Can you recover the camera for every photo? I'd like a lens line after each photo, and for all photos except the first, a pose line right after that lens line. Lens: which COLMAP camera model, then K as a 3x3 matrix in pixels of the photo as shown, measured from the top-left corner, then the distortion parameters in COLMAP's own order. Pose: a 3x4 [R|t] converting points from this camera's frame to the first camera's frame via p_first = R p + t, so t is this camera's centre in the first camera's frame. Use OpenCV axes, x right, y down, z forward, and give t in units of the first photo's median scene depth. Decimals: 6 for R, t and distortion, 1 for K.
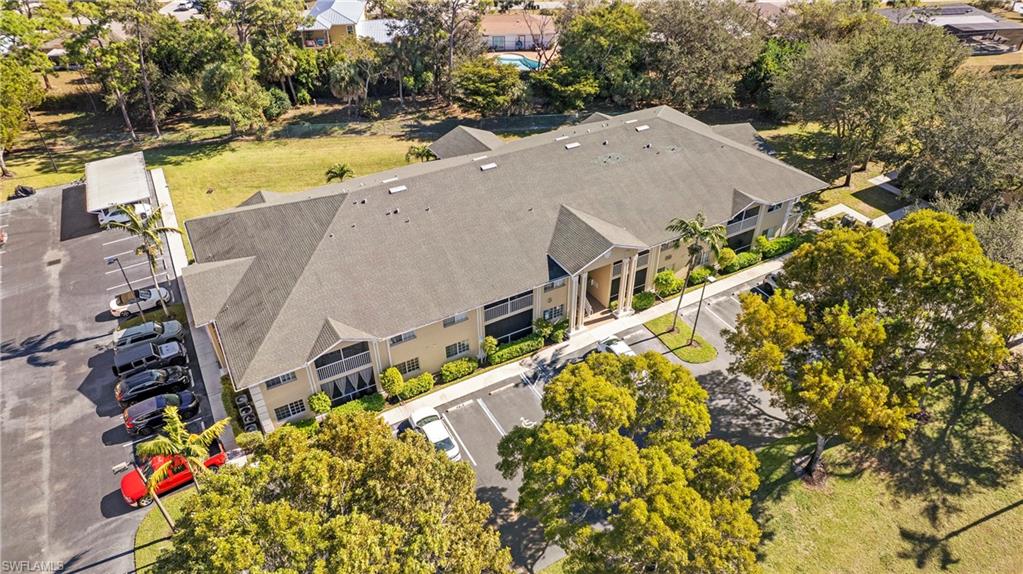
lens RADIAL K [[652.7, 0, 517.0], [0, 652.7, 294.2], [0, 0, 1]] dist [-0.063907, 0.052276]
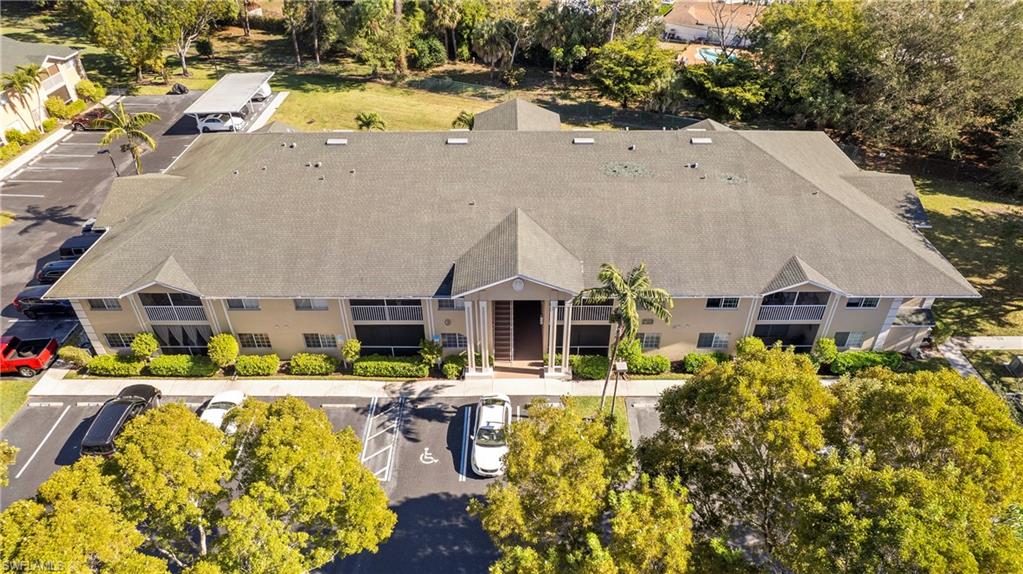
lens RADIAL K [[652.7, 0, 517.0], [0, 652.7, 294.2], [0, 0, 1]] dist [-0.063907, 0.052276]
pose [[0.867254, 0.298938, -0.398128, 0.254460], [-0.298380, 0.952230, 0.065020, -0.058828], [0.398547, 0.062405, 0.915022, 0.201128]]
